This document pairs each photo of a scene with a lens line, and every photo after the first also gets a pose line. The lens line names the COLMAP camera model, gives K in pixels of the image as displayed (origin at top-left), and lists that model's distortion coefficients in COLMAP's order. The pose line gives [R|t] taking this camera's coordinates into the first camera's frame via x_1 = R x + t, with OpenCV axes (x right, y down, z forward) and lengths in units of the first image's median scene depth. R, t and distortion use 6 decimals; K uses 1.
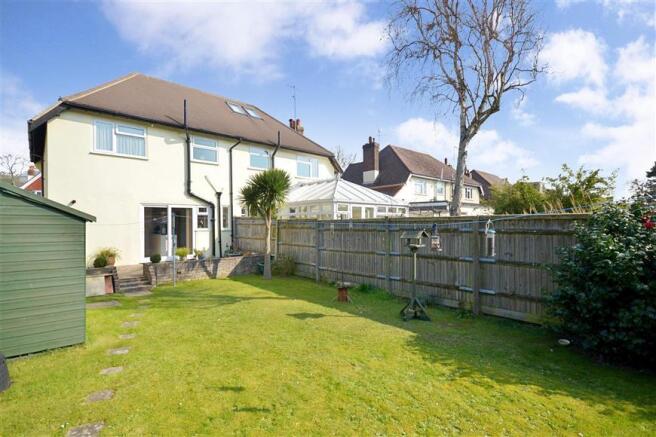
lens RADIAL K [[322.9, 0, 328.6], [0, 322.9, 219.9], [0, 0, 1]] dist [0.013894, 0.000017]
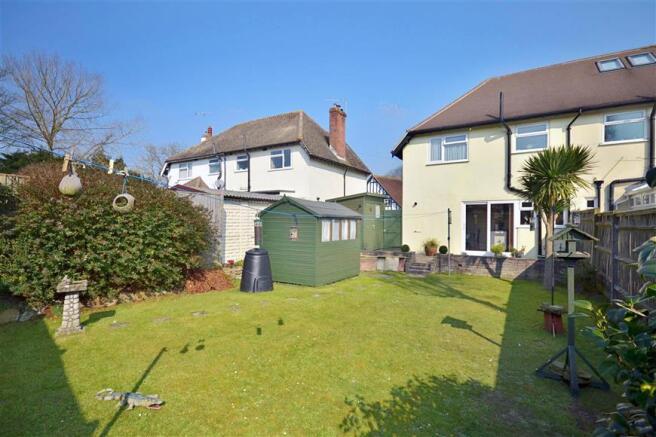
lens RADIAL K [[333.1, 0, 328.6], [0, 333.1, 221.2], [0, 0, 1]] dist [0.000449, -0.000211]
pose [[0.255486, -0.000619, -0.966813, 0.401673], [0.005940, 0.999982, 0.000929, 0.011954], [0.966794, -0.005980, 0.255485, 0.252607]]
